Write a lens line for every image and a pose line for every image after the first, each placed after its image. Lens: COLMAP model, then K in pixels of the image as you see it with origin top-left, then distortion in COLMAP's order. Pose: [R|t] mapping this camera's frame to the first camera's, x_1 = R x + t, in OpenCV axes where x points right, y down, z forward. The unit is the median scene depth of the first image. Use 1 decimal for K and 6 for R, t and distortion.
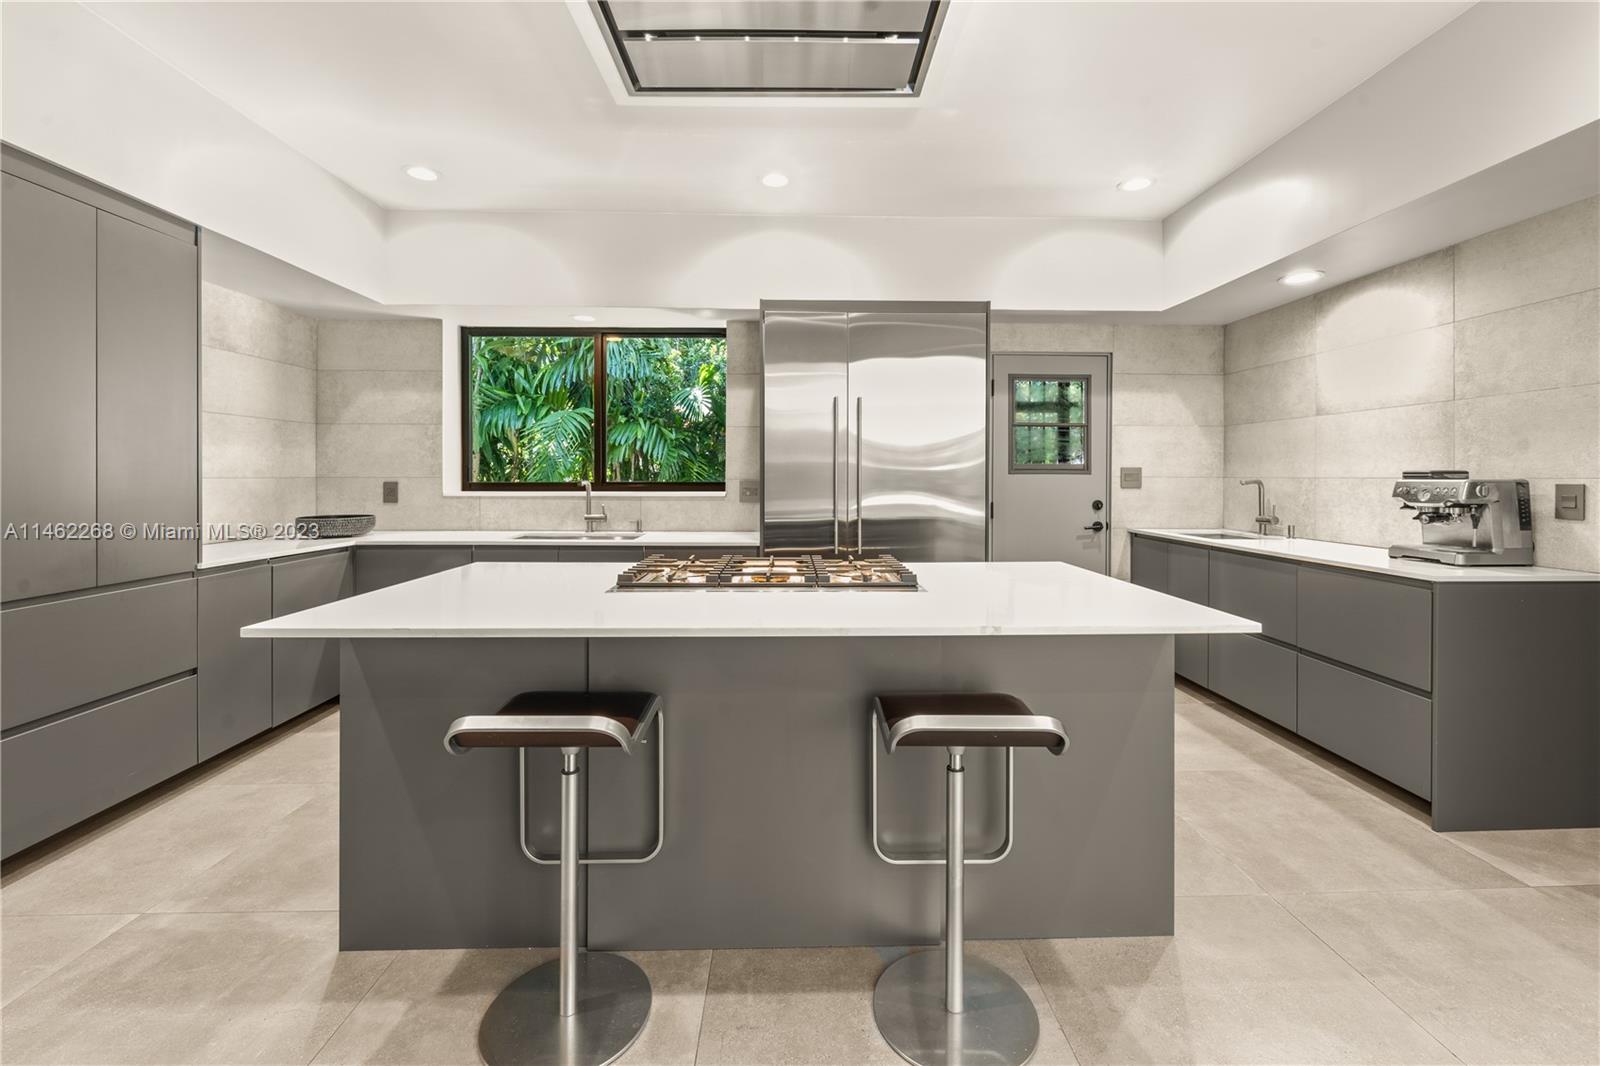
lens RADIAL K [[652.6, 0, 805.8], [0, 652.6, 474.8], [0, 0, 1]] dist [0.003664, -0.001252]
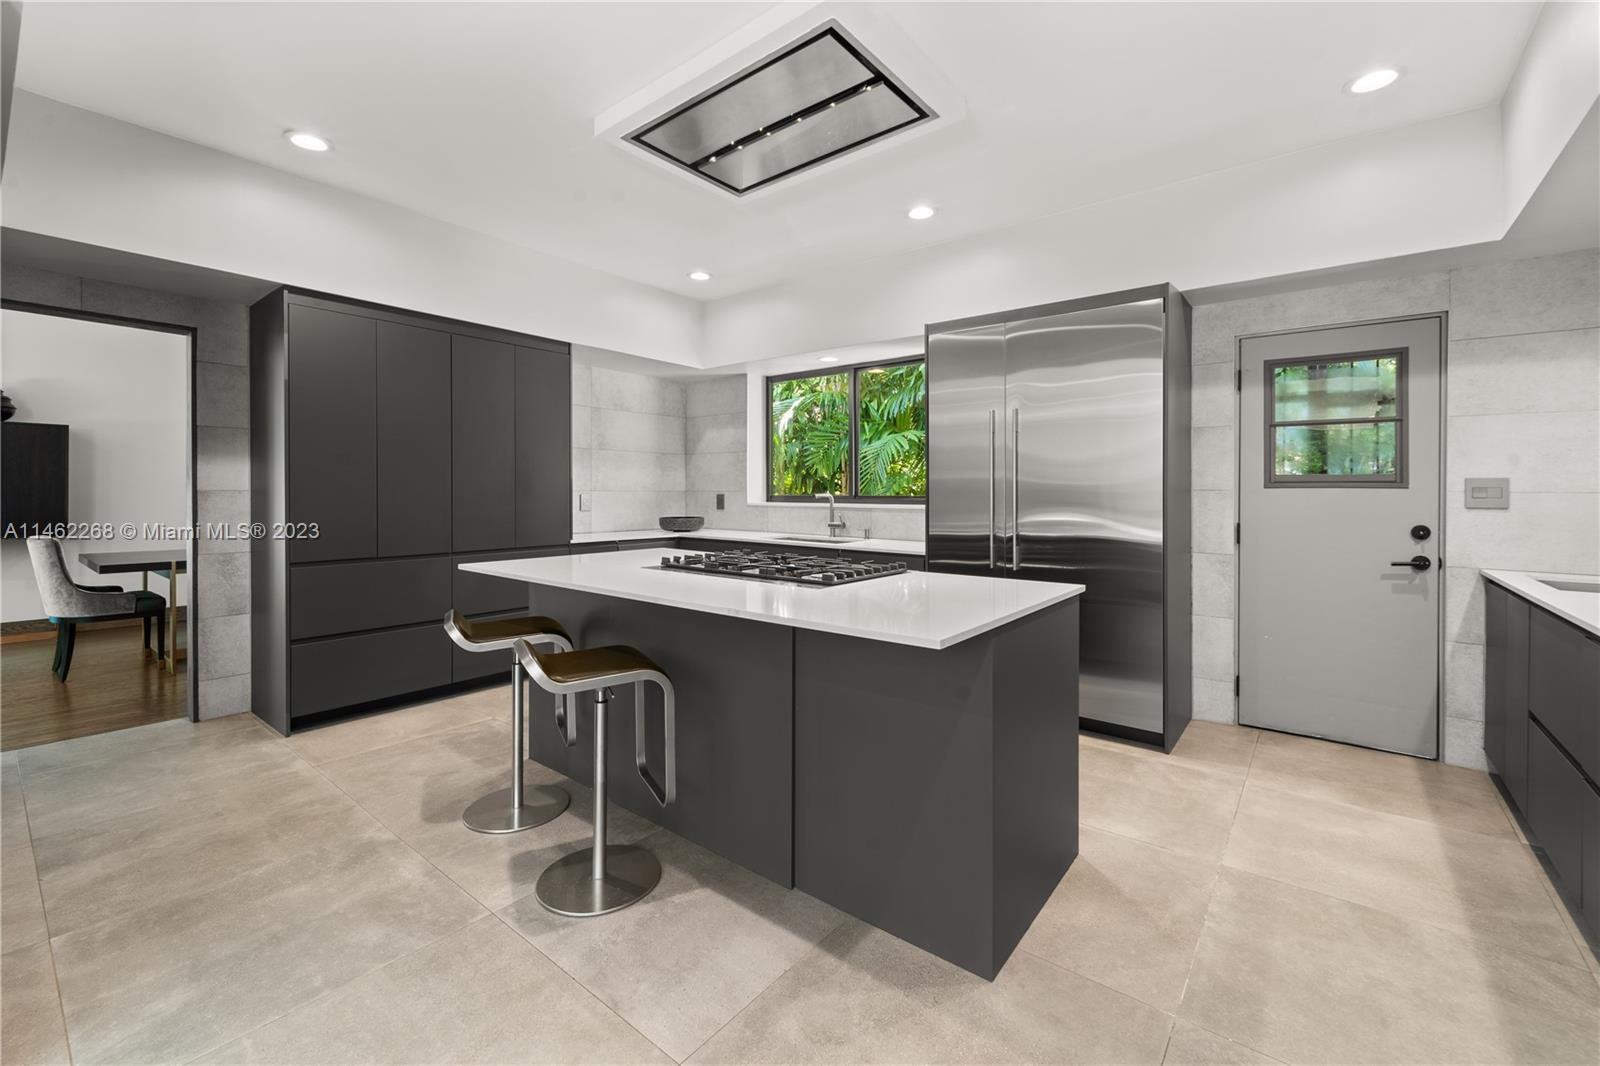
lens RADIAL K [[652.6, 0, 819.7], [0, 652.6, 494.3], [0, 0, 1]] dist [0.003664, -0.001252]
pose [[0.775967, 0.004573, -0.630757, 0.417219], [-0.001293, 0.999983, 0.005659, 0.002523], [0.630772, -0.003576, 0.775960, 0.054985]]
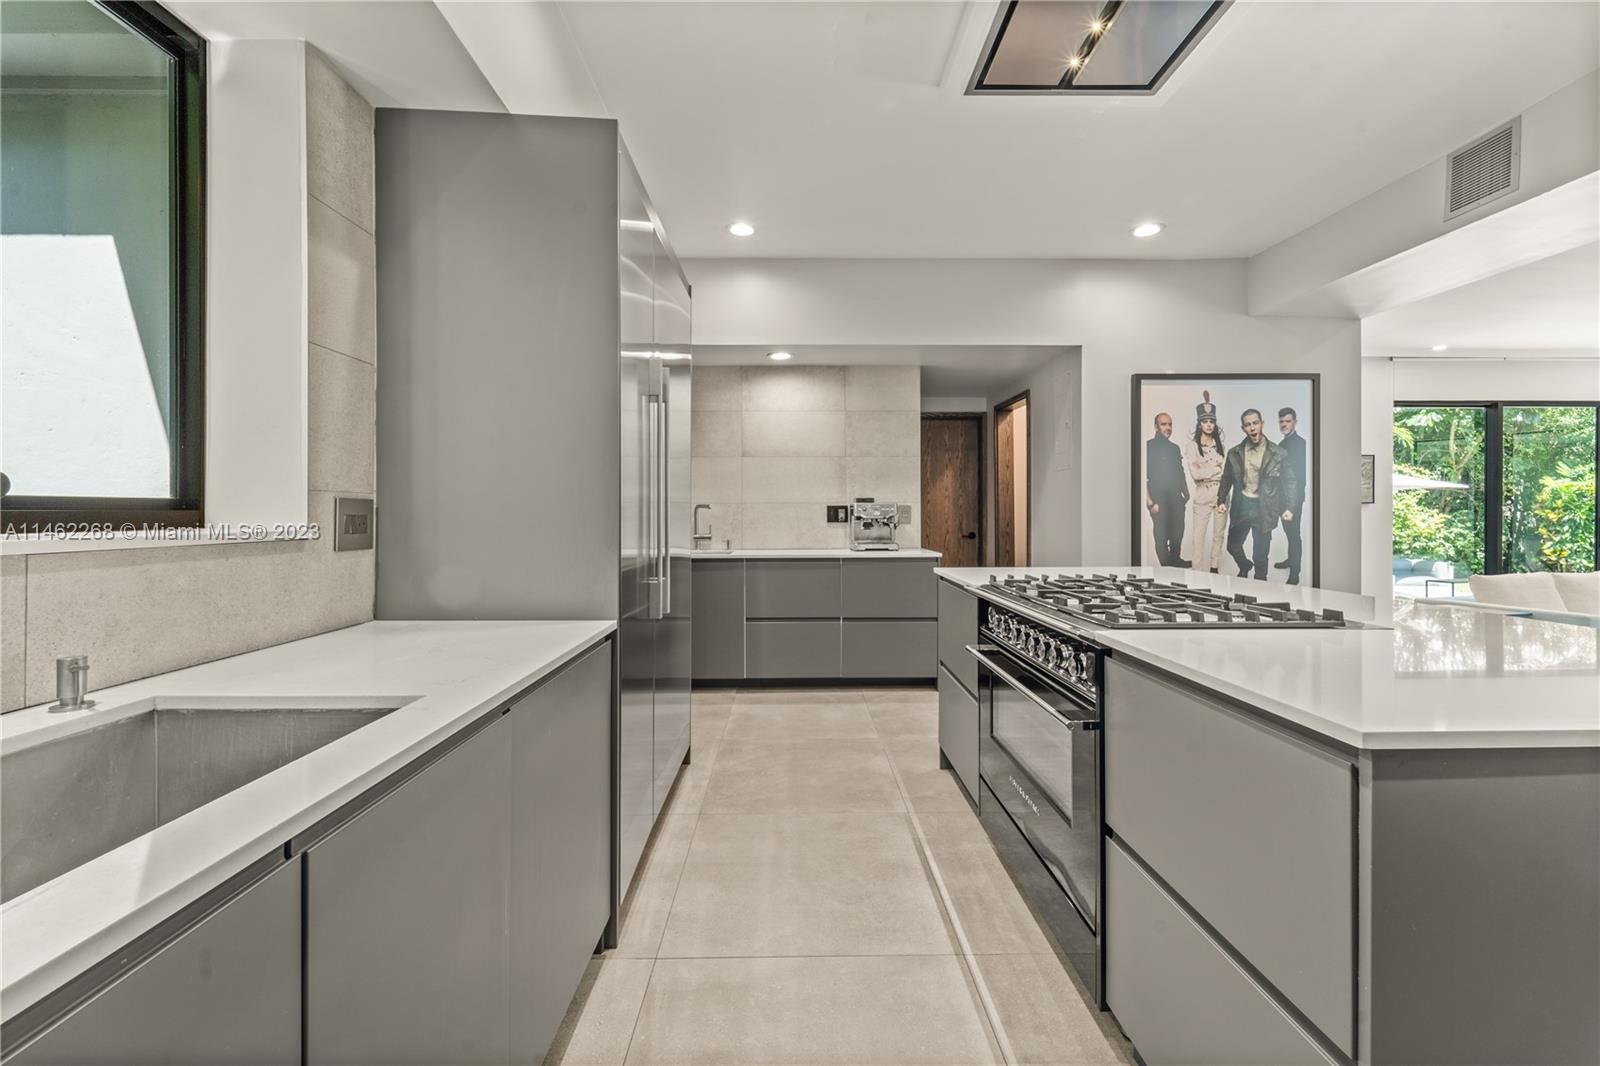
lens RADIAL K [[652.6, 0, 798.8], [0, 652.6, 512.8], [0, 0, 1]] dist [0.003664, -0.001252]
pose [[0.011505, -0.007754, 0.999904, -0.488989], [0.001396, 0.999969, 0.007739, 0.012417], [-0.999933, 0.001307, 0.011516, 0.758691]]
